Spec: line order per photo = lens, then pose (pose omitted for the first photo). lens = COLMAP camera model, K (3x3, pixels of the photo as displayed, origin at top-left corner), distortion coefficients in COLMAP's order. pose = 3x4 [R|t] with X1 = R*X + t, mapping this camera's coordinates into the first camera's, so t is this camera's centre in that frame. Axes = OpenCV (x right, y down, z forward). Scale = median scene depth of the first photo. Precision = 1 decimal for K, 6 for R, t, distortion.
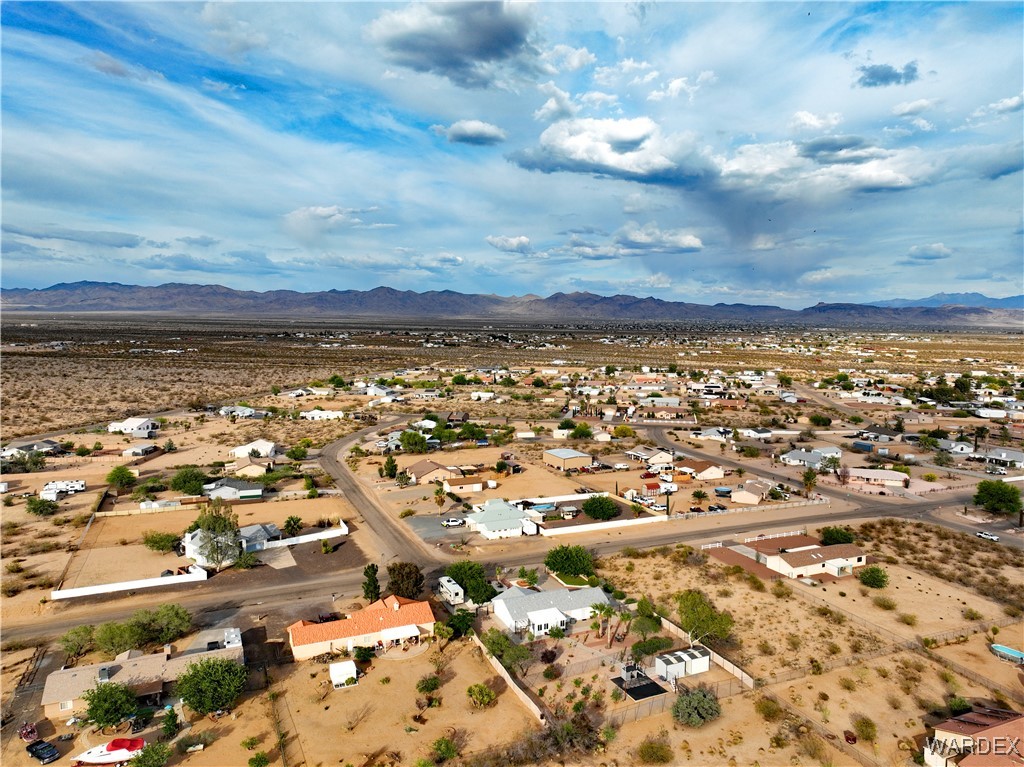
lens RADIAL K [[719.0, 0, 520.1], [0, 719.0, 383.6], [0, 0, 1]] dist [-0.003022, 0.031277]
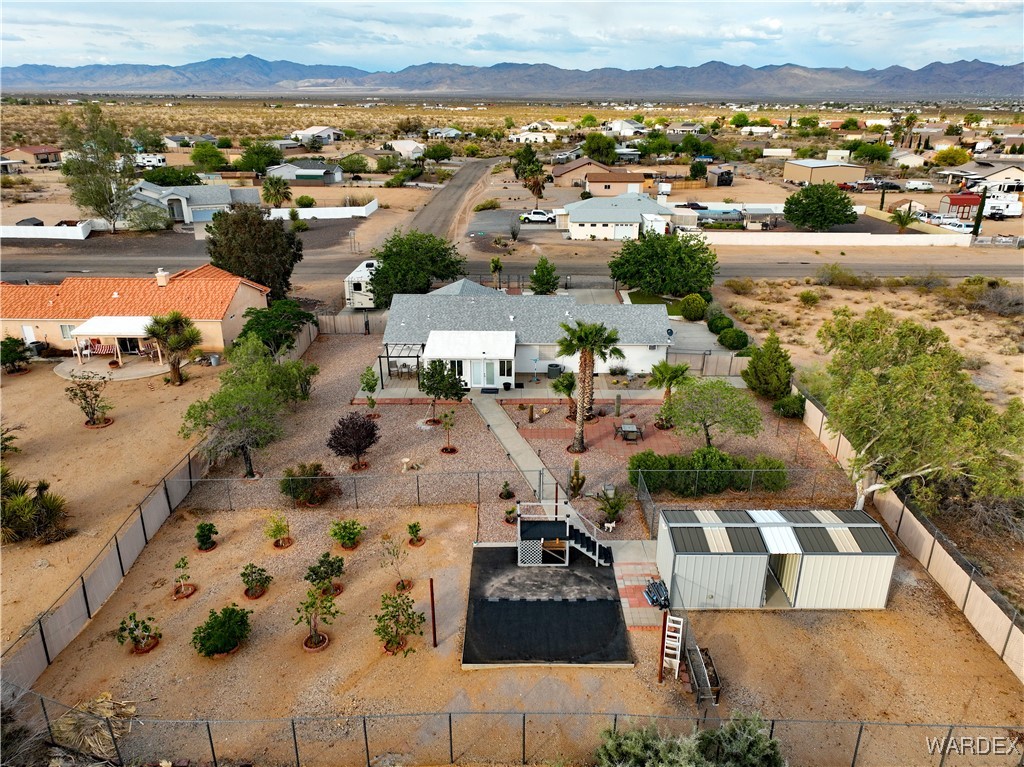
lens RADIAL K [[719.0, 0, 520.1], [0, 719.0, 383.6], [0, 0, 1]] dist [-0.003022, 0.031277]
pose [[0.908394, 0.145401, -0.392019, 0.228716], [-0.029639, 0.957621, 0.286503, 0.254241], [0.417064, -0.248638, 0.874207, 0.736606]]
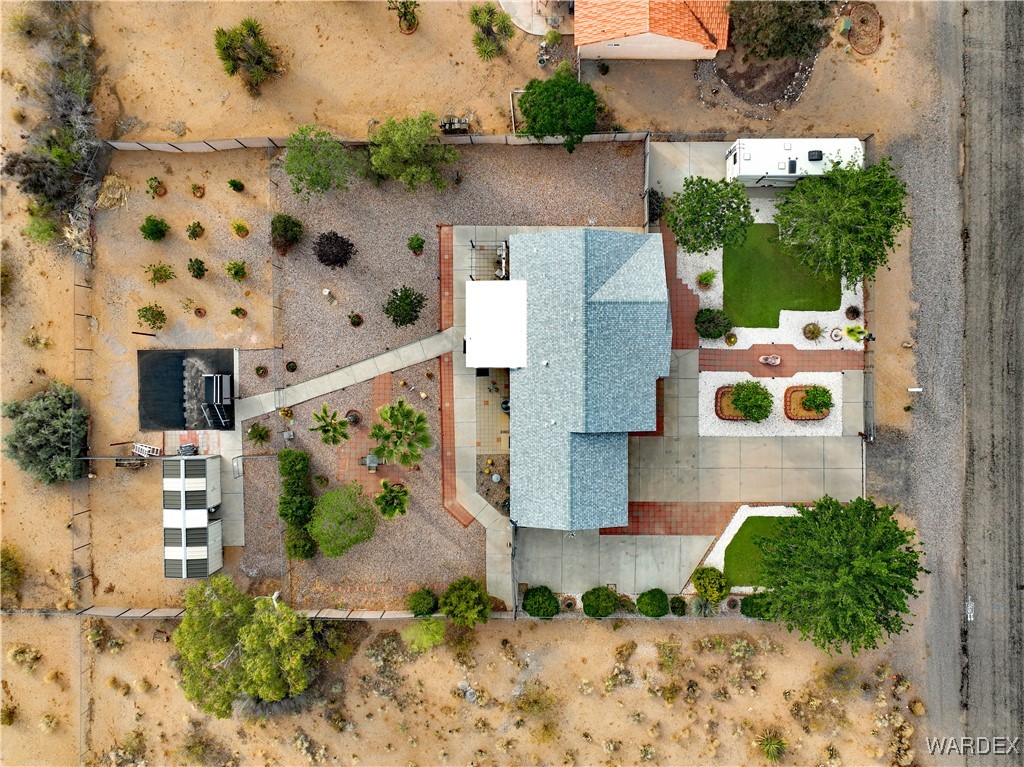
lens RADIAL K [[719.0, 0, 520.1], [0, 719.0, 383.6], [0, 0, 1]] dist [-0.003022, 0.031277]
pose [[-0.407791, 0.912966, -0.014145, 0.073082], [-0.078972, -0.019832, 0.996680, -0.066637], [0.909654, 0.407554, 0.080186, 1.077924]]
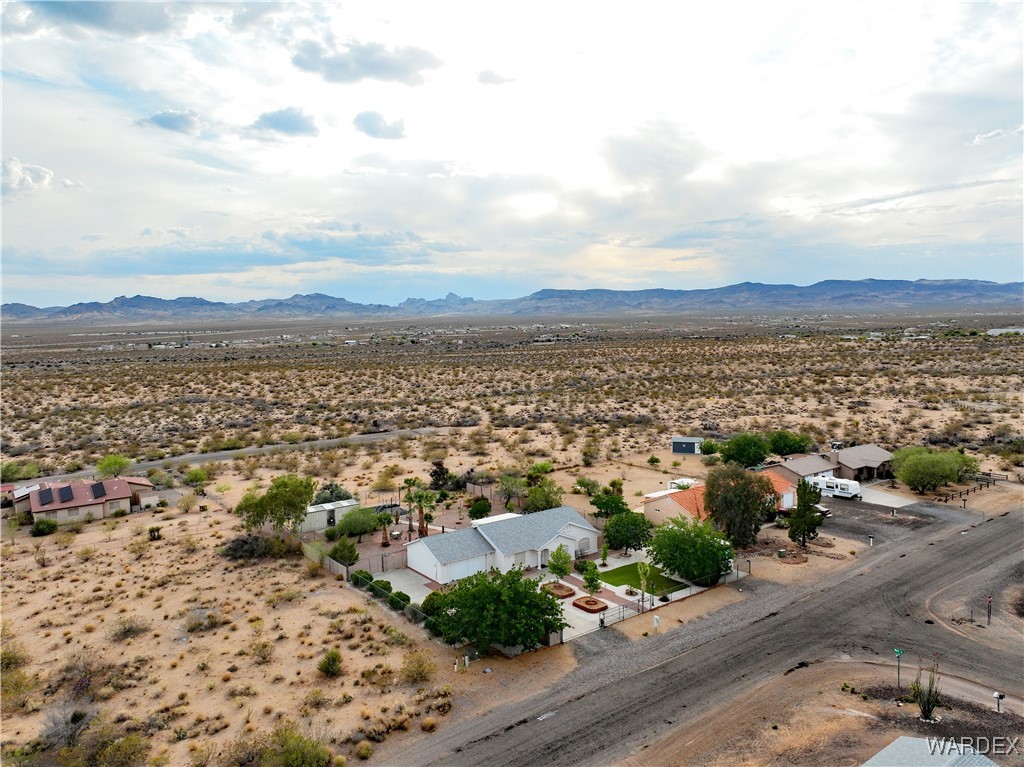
lens RADIAL K [[719.0, 0, 520.1], [0, 719.0, 383.6], [0, 0, 1]] dist [-0.003022, 0.031277]
pose [[-0.973047, 0.018673, -0.229848, 0.186685], [-0.019378, 0.986570, 0.162188, 0.088884], [0.229790, 0.162271, -0.959617, 1.774436]]
